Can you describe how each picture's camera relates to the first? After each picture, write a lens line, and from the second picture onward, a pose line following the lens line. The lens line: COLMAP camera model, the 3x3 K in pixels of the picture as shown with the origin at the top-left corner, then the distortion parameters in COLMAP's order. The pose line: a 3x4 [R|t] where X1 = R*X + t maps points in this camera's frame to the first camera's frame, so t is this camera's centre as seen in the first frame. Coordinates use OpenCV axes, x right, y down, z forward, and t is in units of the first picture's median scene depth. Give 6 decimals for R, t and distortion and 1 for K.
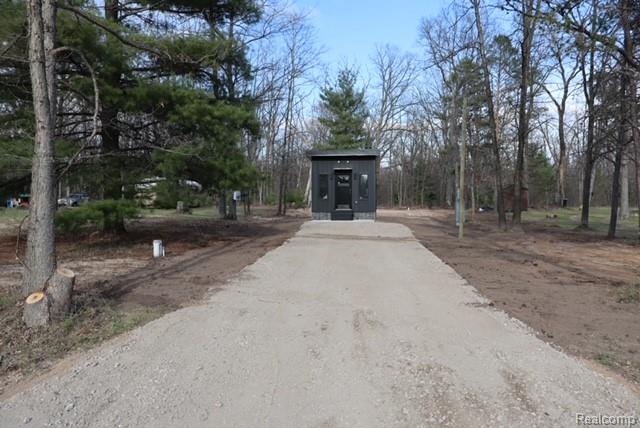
lens RADIAL K [[533.9, 0, 320.0], [0, 533.9, 214.0], [0, 0, 1]] dist [0.001555, -0.000105]
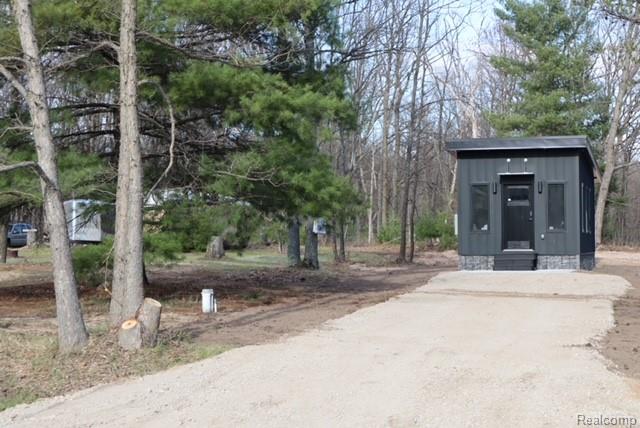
lens RADIAL K [[1268.8, 0, 320.0], [0, 1268.8, 214.0], [0, 0, 1]] dist [0.011130, 0.078932]
pose [[0.987854, -0.006554, -0.155247, 0.034415], [0.000174, 0.999156, -0.041073, 0.005637], [0.155385, 0.040547, 0.987021, -0.207714]]
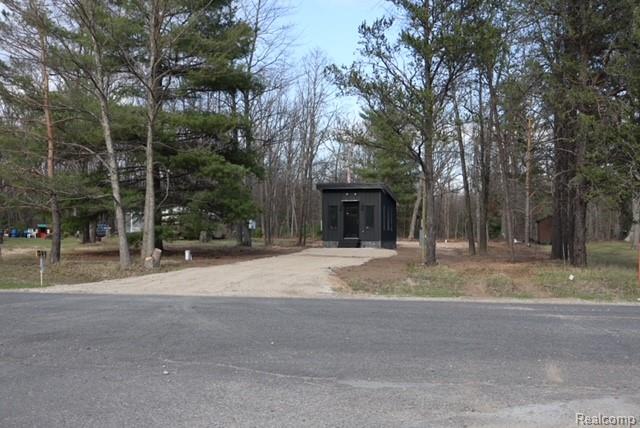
lens RADIAL K [[749.5, 0, 320.0], [0, 749.5, 214.0], [0, 0, 1]] dist [0.012690, -0.000614]
pose [[0.994626, 0.001649, -0.103521, 0.104375], [-0.007279, 0.998513, -0.054023, 0.018618], [0.103278, 0.054486, 0.993159, -0.387120]]
